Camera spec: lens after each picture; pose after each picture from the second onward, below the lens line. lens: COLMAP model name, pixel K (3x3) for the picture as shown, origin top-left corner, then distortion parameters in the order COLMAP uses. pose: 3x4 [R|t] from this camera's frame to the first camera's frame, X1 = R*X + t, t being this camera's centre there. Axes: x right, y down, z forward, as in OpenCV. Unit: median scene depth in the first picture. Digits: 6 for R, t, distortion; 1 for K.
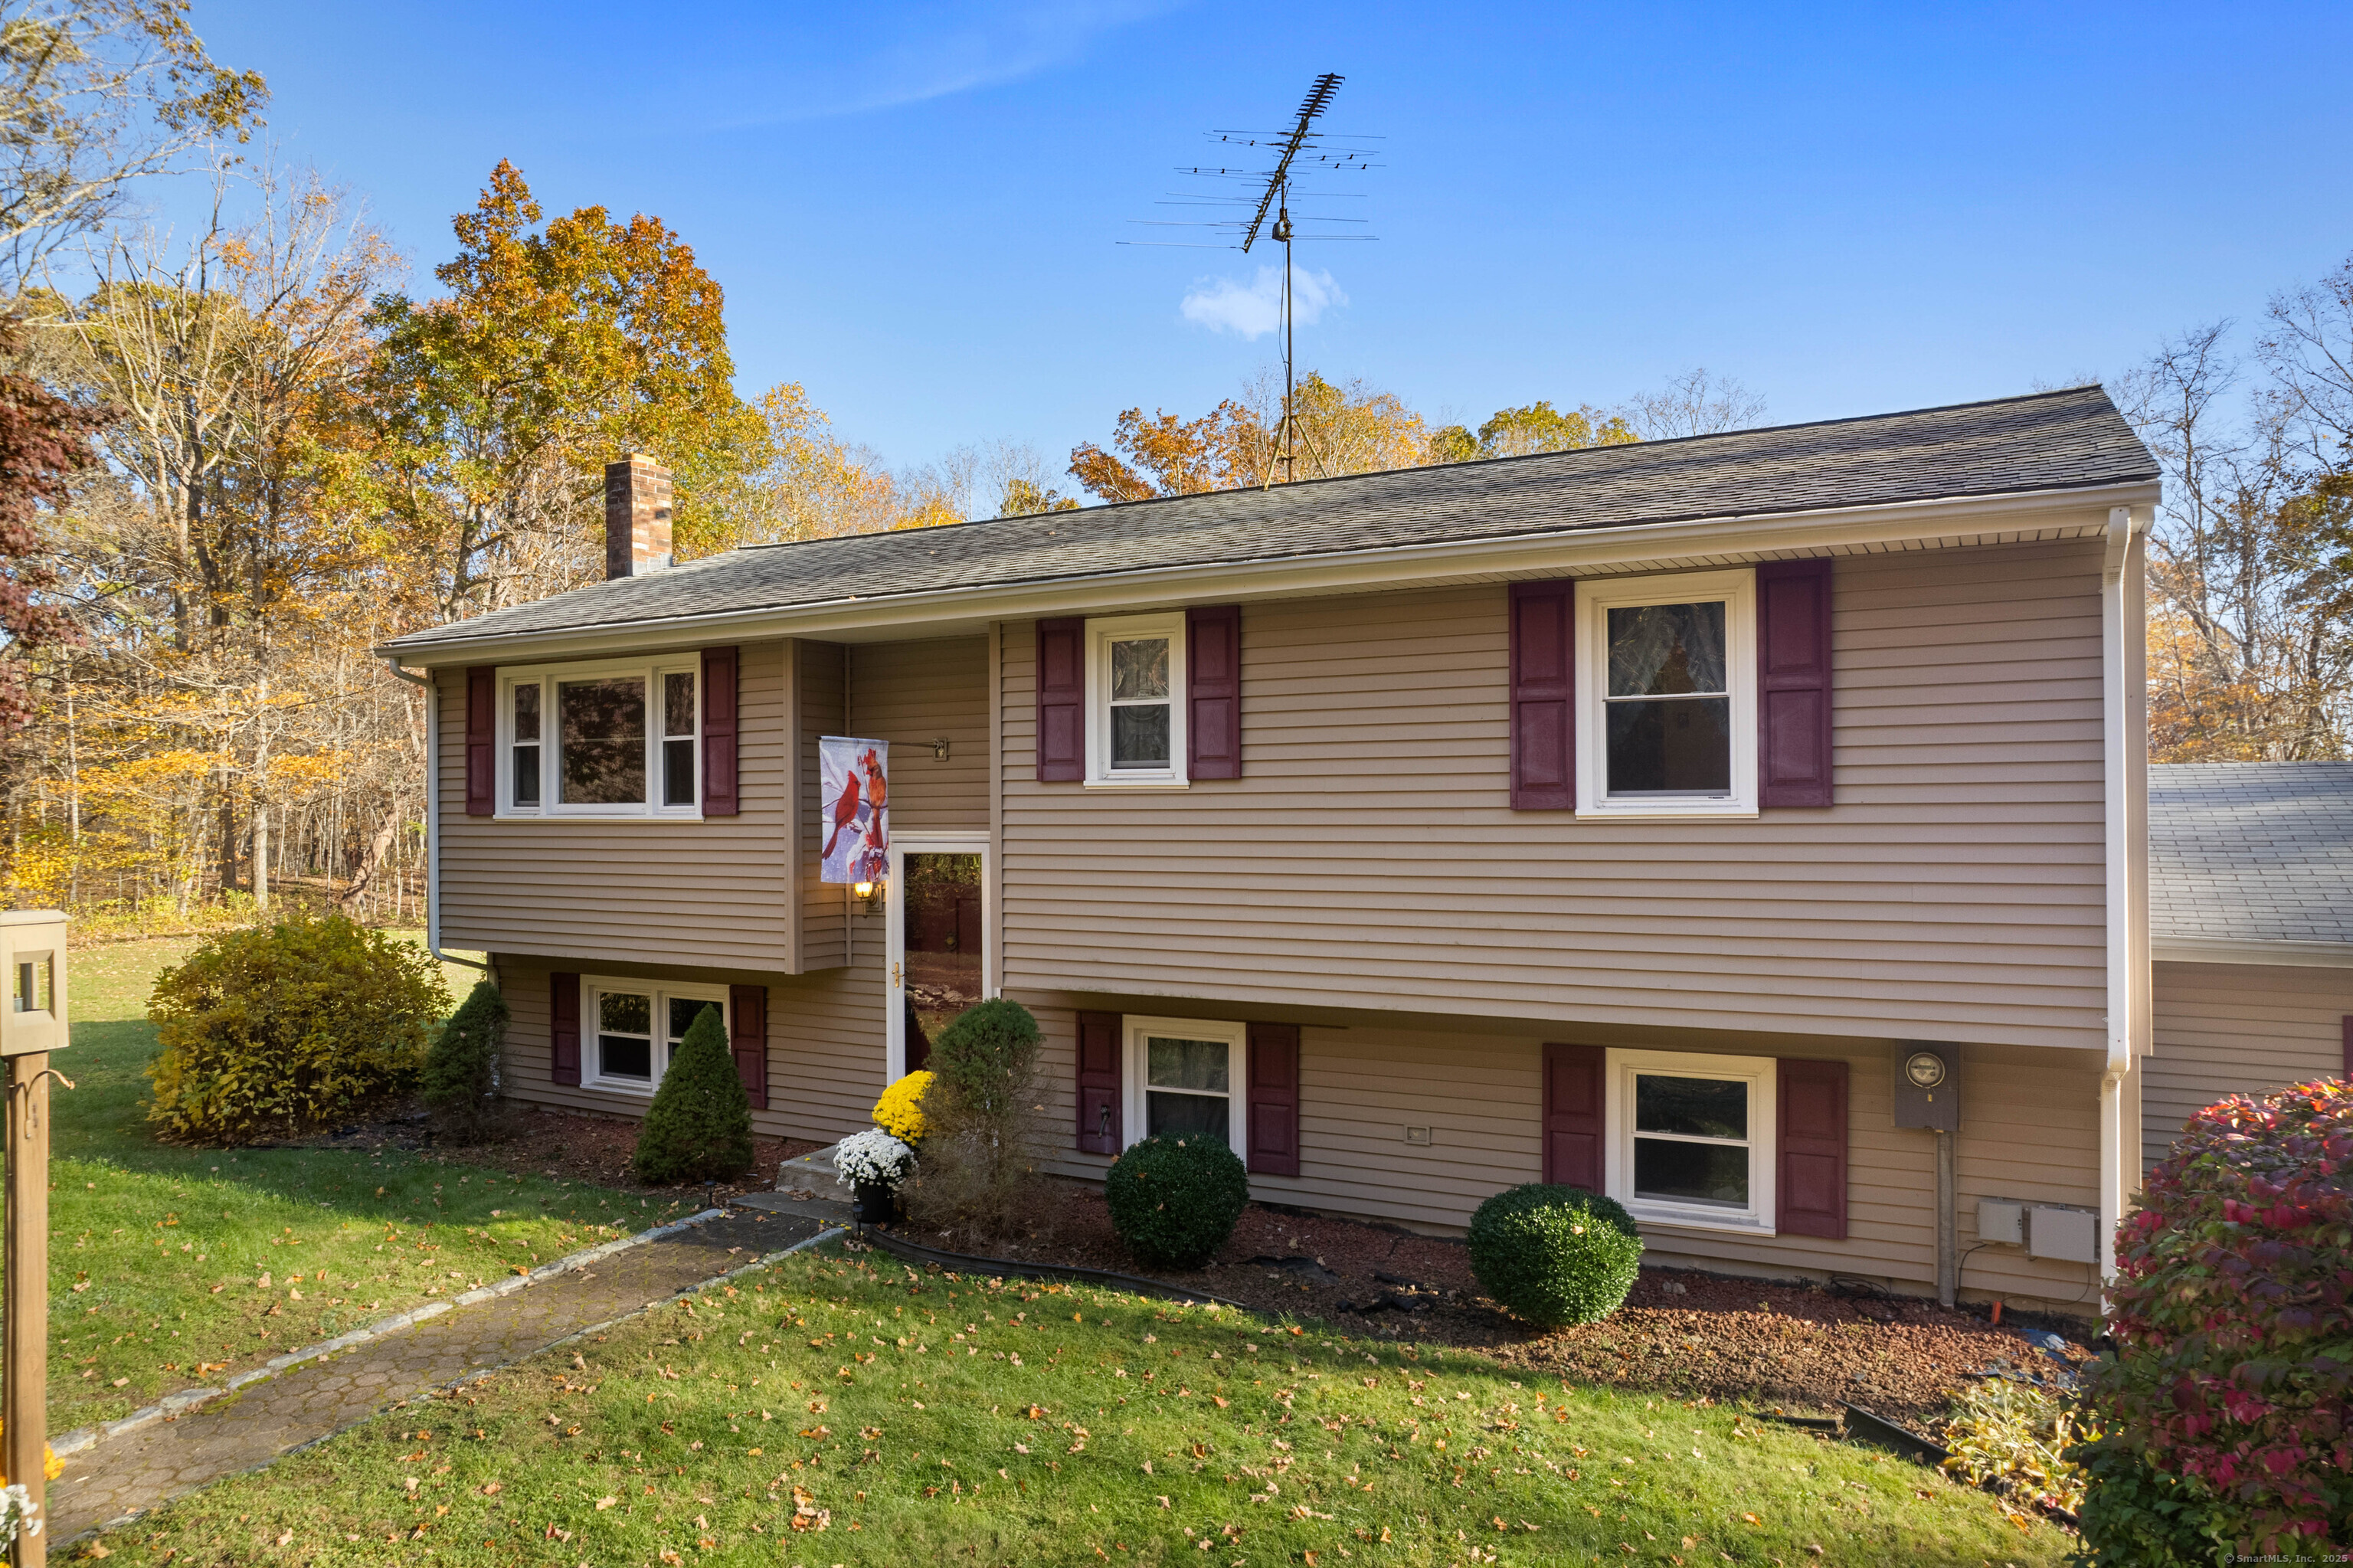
lens RADIAL K [[1519.4, 0, 1174.9], [0, 1519.4, 787.3], [0, 0, 1]] dist [-0.047236, 0.015809]
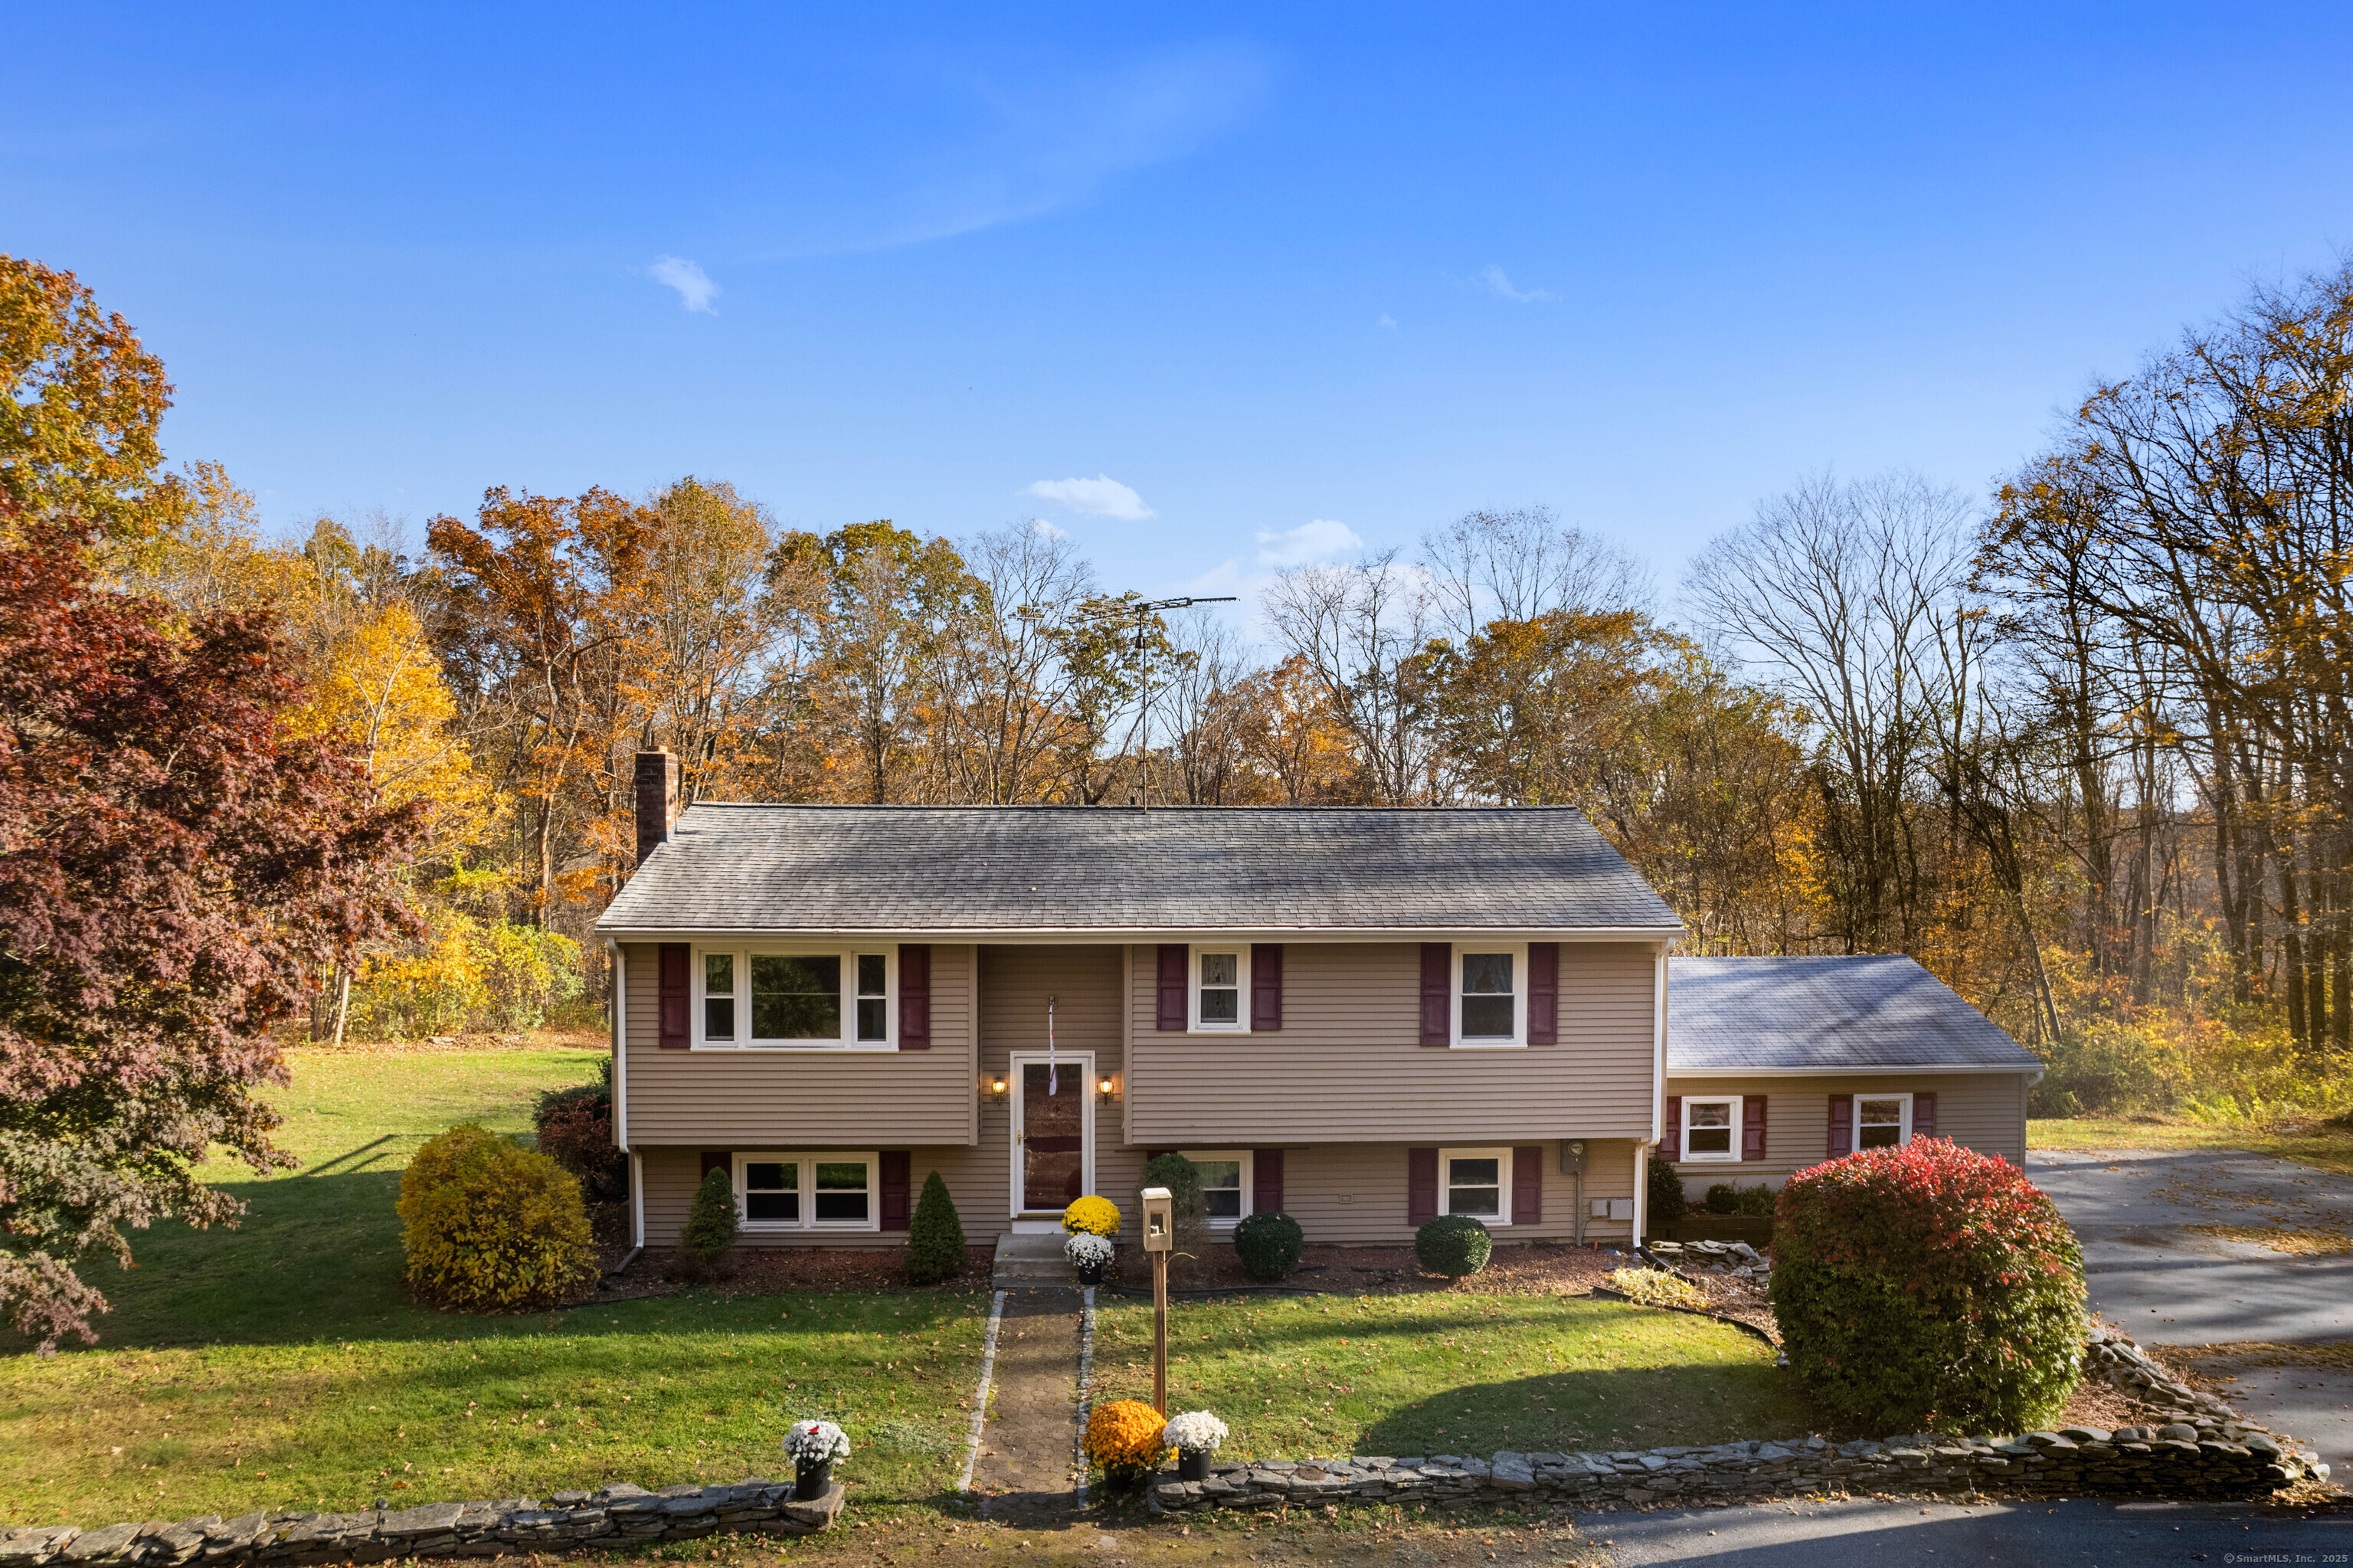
lens RADIAL K [[1519.4, 0, 1191.9], [0, 1519.4, 805.4], [0, 0, 1]] dist [-0.047236, 0.015809]
pose [[0.846373, 0.014449, 0.532395, -0.980475], [-0.016526, 0.999863, -0.000865, -0.259248], [-0.532334, -0.008067, 0.846496, -0.531906]]
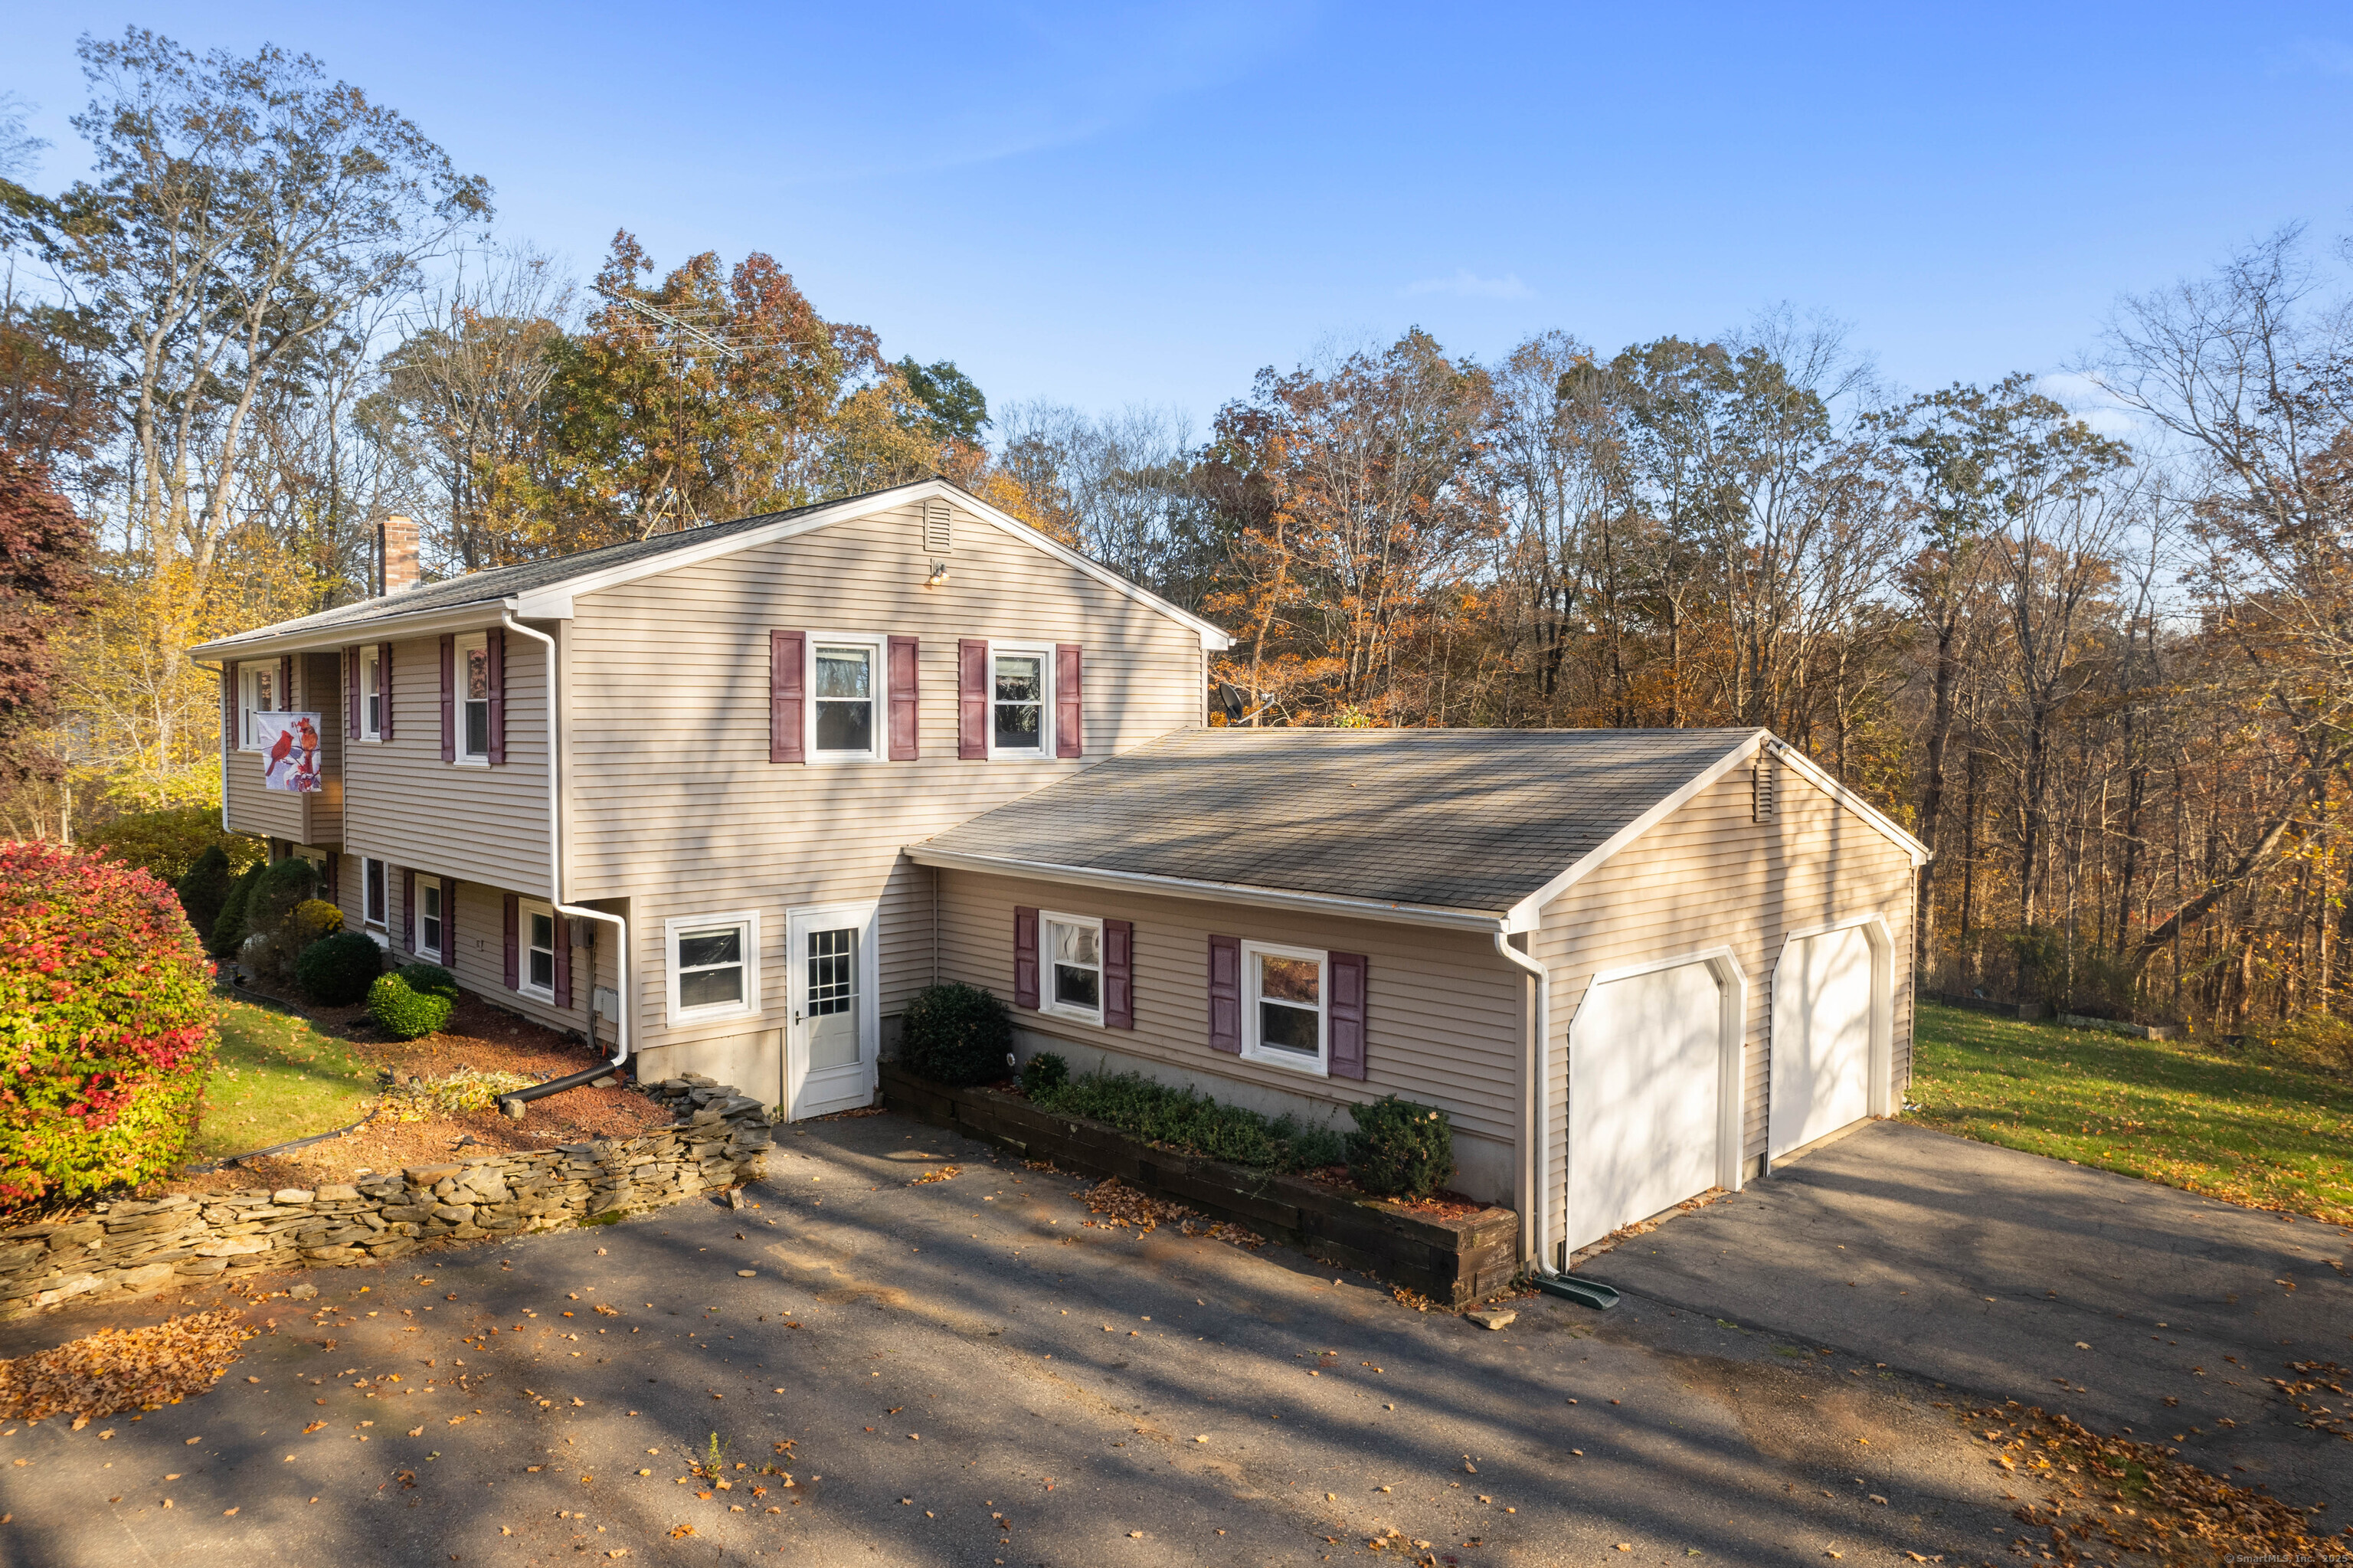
lens RADIAL K [[1519.4, 0, 1172.1], [0, 1519.4, 782.9], [0, 0, 1]] dist [-0.047236, 0.015809]
pose [[0.954176, 0.021924, -0.298443, 1.283261], [-0.006431, 0.998585, 0.052797, -0.047779], [0.299178, -0.048458, 0.952966, -0.363015]]
